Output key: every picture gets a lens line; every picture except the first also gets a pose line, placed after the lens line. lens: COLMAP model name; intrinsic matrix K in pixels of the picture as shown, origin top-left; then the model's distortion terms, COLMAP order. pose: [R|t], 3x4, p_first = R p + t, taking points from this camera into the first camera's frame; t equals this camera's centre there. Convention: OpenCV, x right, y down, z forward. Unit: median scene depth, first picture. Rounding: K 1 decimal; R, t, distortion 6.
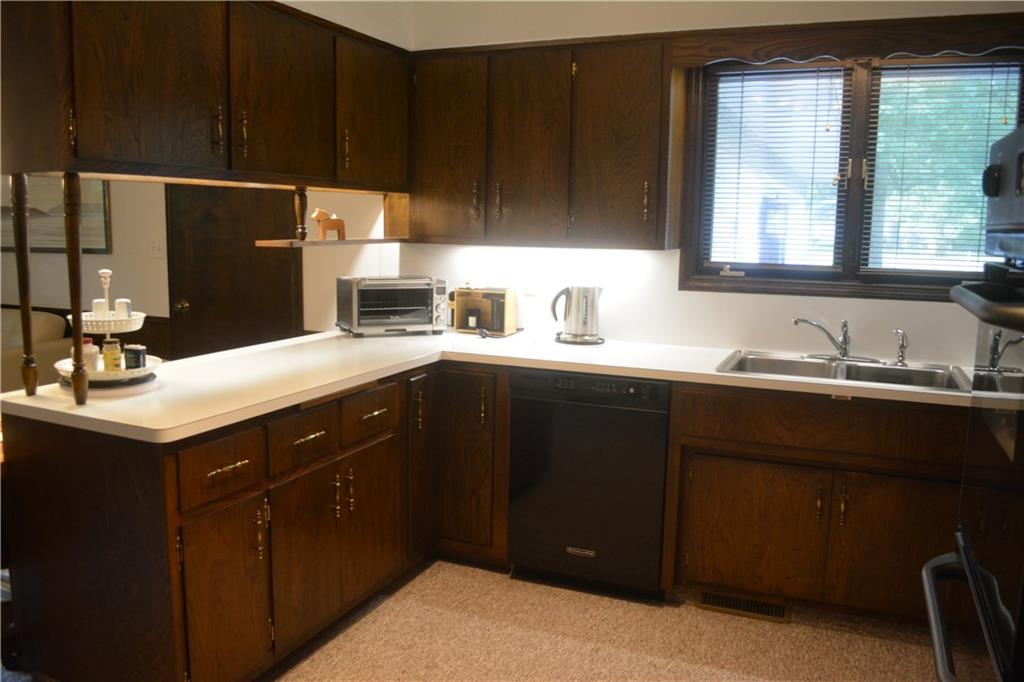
lens RADIAL K [[818.6, 0, 512.0], [0, 818.6, 341.0], [0, 0, 1]] dist [-0.069569, -0.002246]
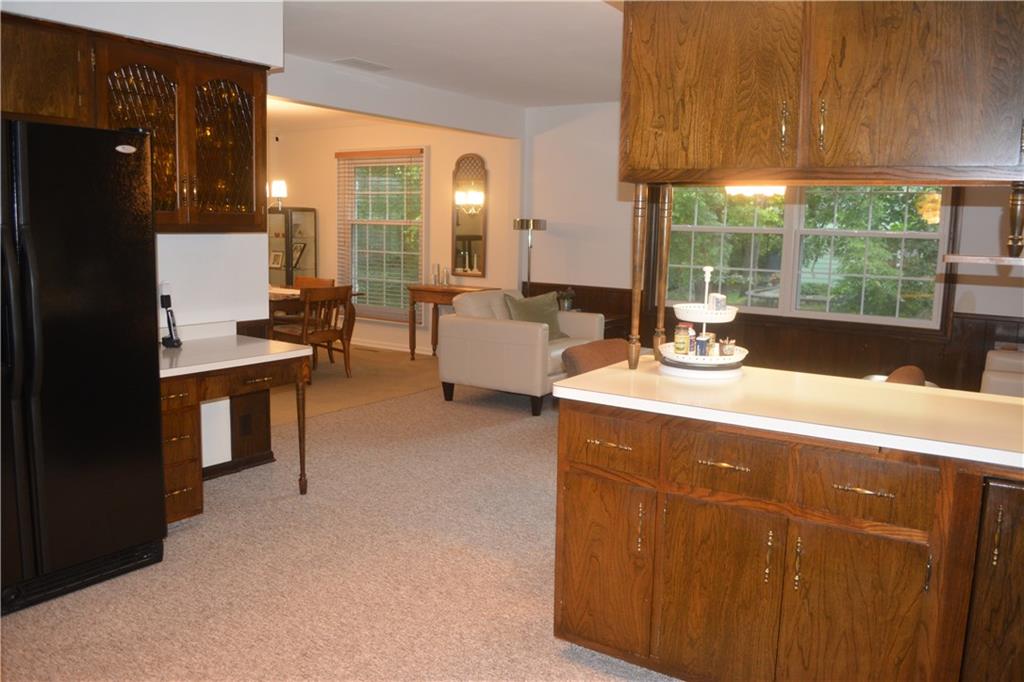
lens RADIAL K [[818.6, 0, 512.0], [0, 818.6, 341.0], [0, 0, 1]] dist [-0.069569, -0.002246]
pose [[-0.175361, 0.115761, -0.977675, 0.758319], [-0.165610, 0.975444, 0.145201, -0.121708], [0.970475, 0.187375, -0.151884, 1.050757]]
